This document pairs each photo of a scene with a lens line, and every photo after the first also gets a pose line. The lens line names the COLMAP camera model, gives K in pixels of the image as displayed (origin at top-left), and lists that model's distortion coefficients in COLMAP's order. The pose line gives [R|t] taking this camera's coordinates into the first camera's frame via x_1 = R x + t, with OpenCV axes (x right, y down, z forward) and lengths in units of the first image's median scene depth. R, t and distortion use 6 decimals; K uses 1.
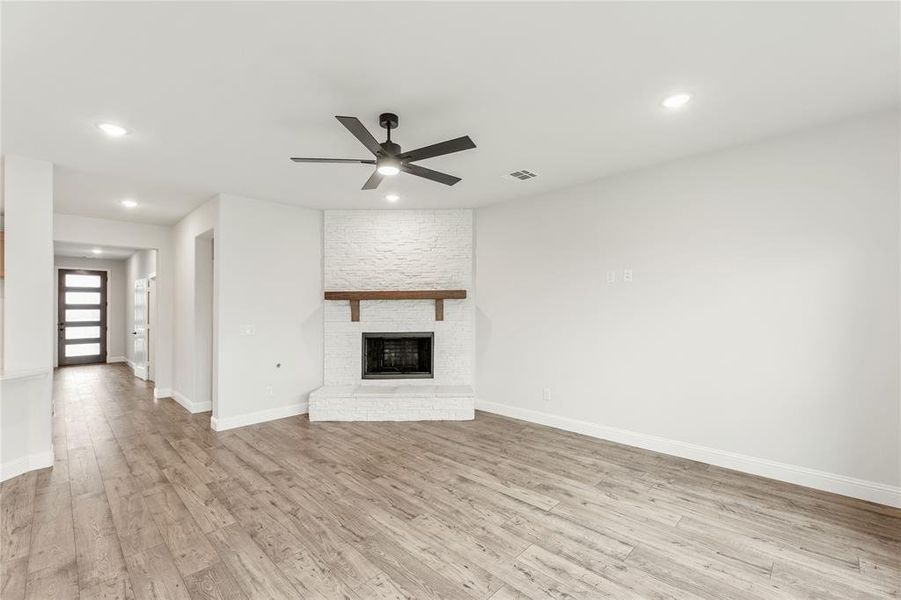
lens RADIAL K [[376.4, 0, 452.5], [0, 376.4, 300.7], [0, 0, 1]] dist [0.002999, -0.000002]
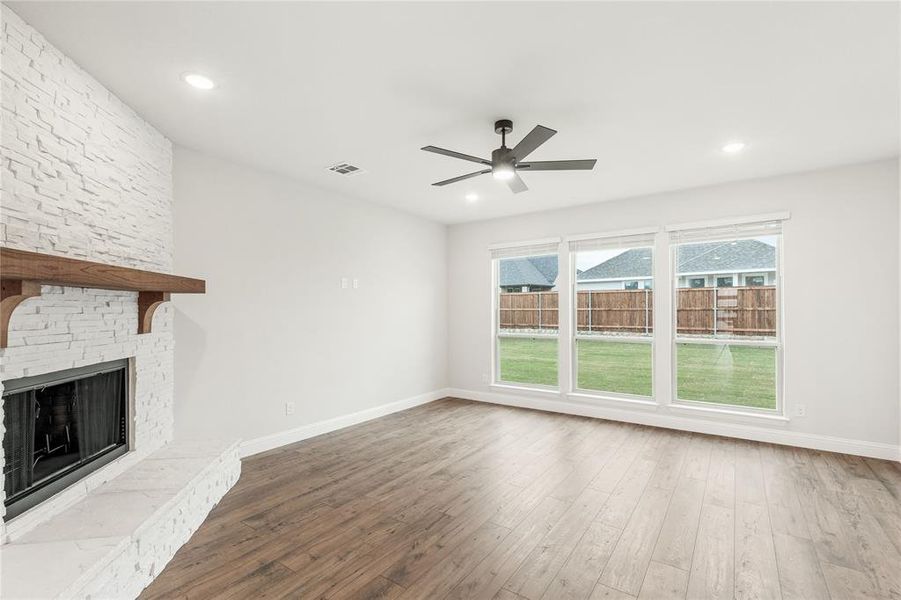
lens RADIAL K [[376.4, 0, 459.4], [0, 376.4, 307.4], [0, 0, 1]] dist [0.002999, -0.000002]
pose [[-0.120736, 0.015692, 0.992561, -0.831574], [-0.016005, 0.999714, -0.017752, 0.026206], [-0.992556, -0.018029, -0.120450, 0.876707]]
